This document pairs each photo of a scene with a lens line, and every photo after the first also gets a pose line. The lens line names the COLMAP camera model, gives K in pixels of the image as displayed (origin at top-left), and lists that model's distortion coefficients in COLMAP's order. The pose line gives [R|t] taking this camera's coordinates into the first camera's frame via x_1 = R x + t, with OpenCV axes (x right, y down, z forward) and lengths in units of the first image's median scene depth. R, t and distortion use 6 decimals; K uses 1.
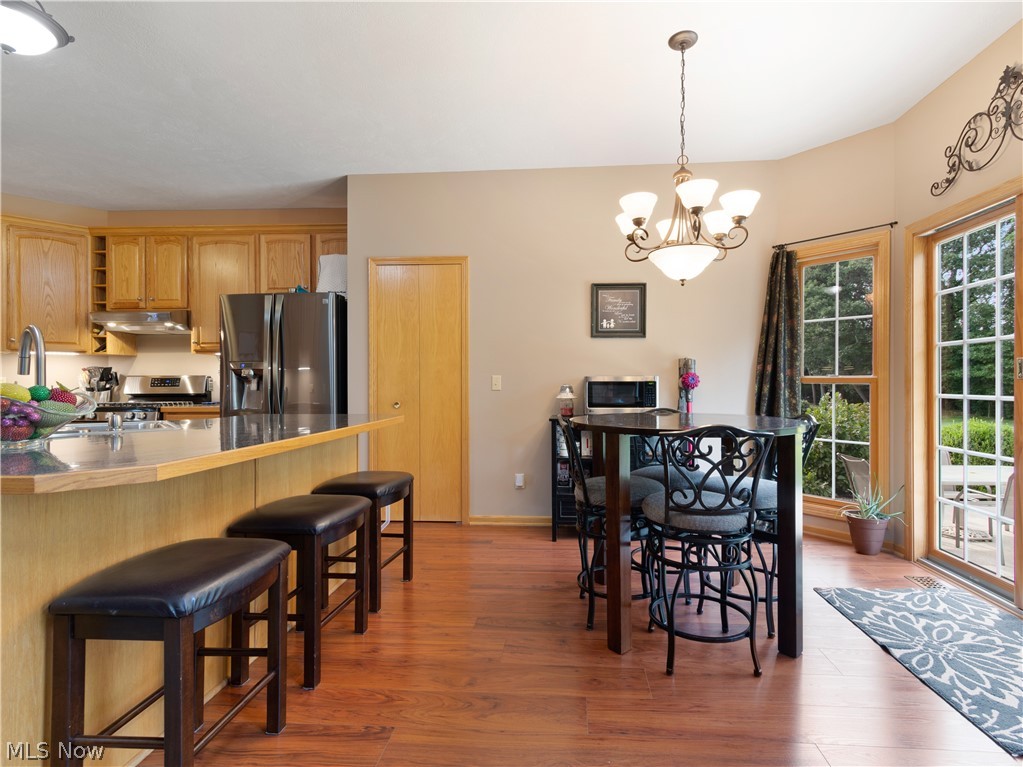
lens RADIAL K [[510.3, 0, 537.4], [0, 510.3, 381.2], [0, 0, 1]] dist [0.013280, -0.000303]
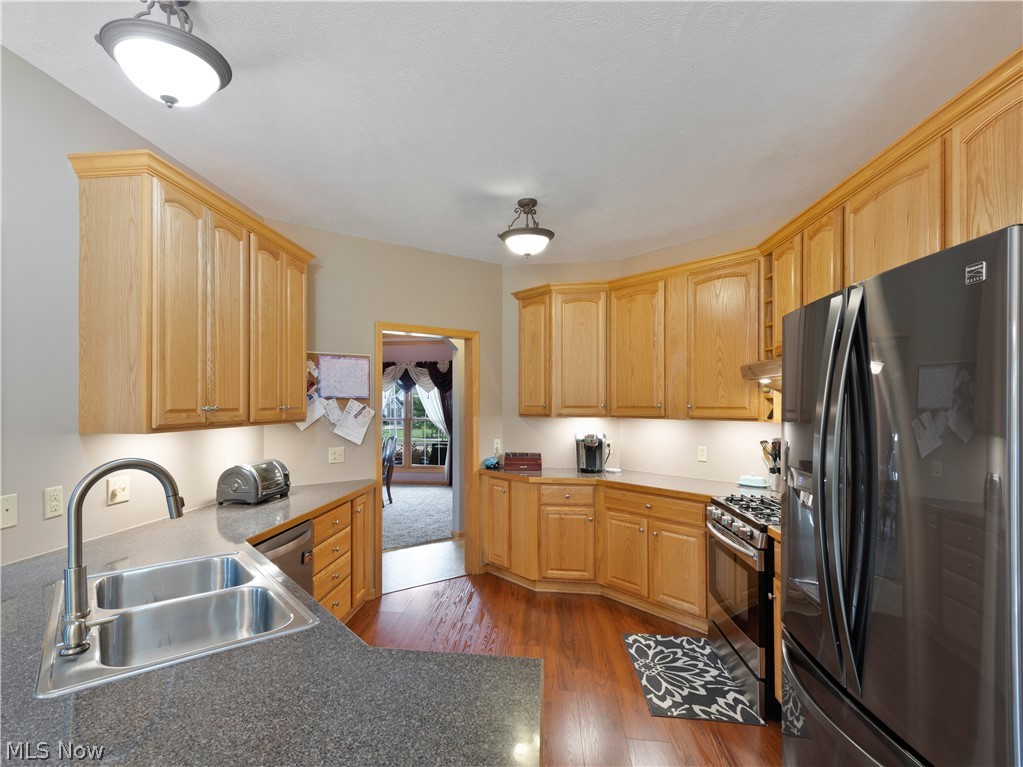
lens RADIAL K [[516.3, 0, 472.1], [0, 516.3, 402.2], [0, 0, 1]] dist [0.017295, -0.000431]
pose [[-0.081561, -0.002115, -0.996666, -0.135660], [0.001532, 0.999996, -0.002248, -0.090848], [0.996667, -0.001710, -0.081557, 0.756371]]
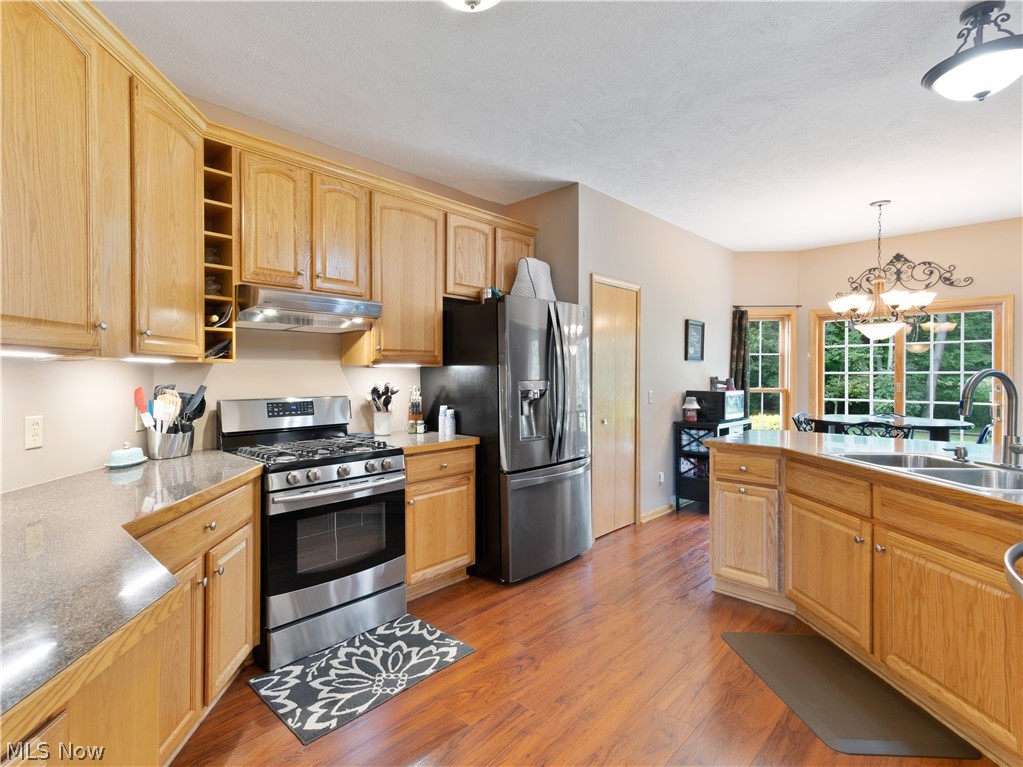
lens RADIAL K [[506.1, 0, 454.8], [0, 506.1, 376.2], [0, 0, 1]] dist [0.025959, 0.000276]
pose [[0.684982, -0.001554, 0.728558, -1.227157], [-0.006238, 0.999949, 0.007997, -0.050549], [-0.728533, -0.010022, 0.684937, 0.524950]]
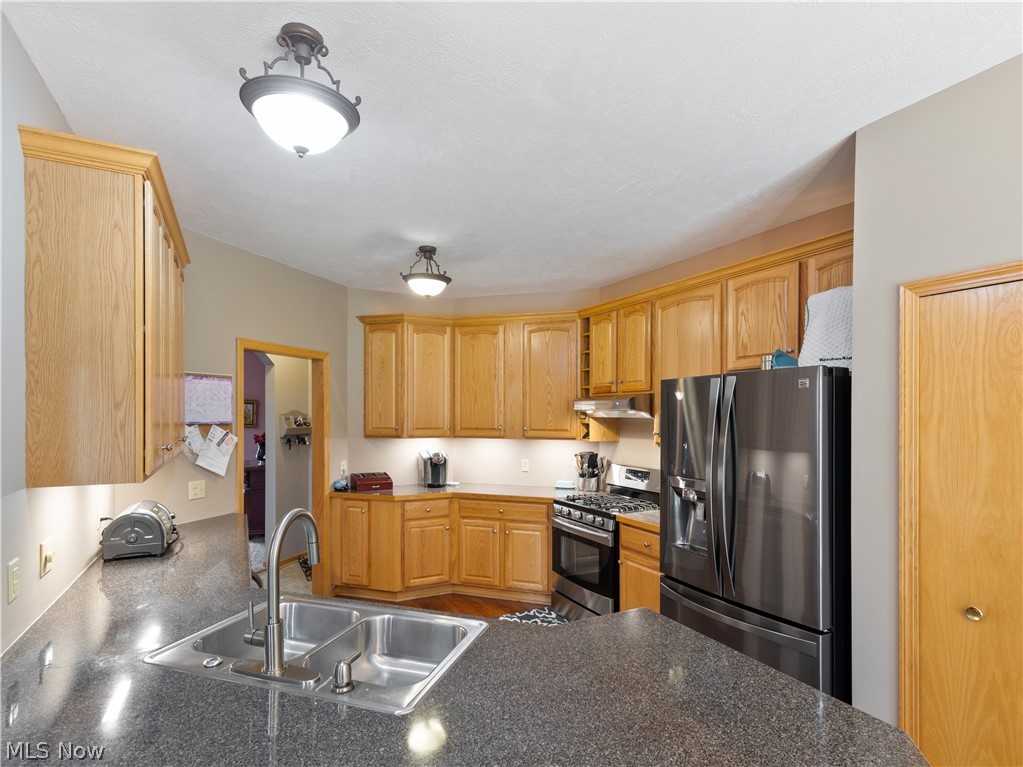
lens RADIAL K [[531.1, 0, 501.5], [0, 531.1, 414.4], [0, 0, 1]] dist [0.013966, -0.000083]
pose [[0.497959, 0.005406, -0.867184, -0.081200], [-0.003329, 0.999985, 0.004322, -0.121615], [0.867194, 0.000735, 0.497970, 0.429621]]
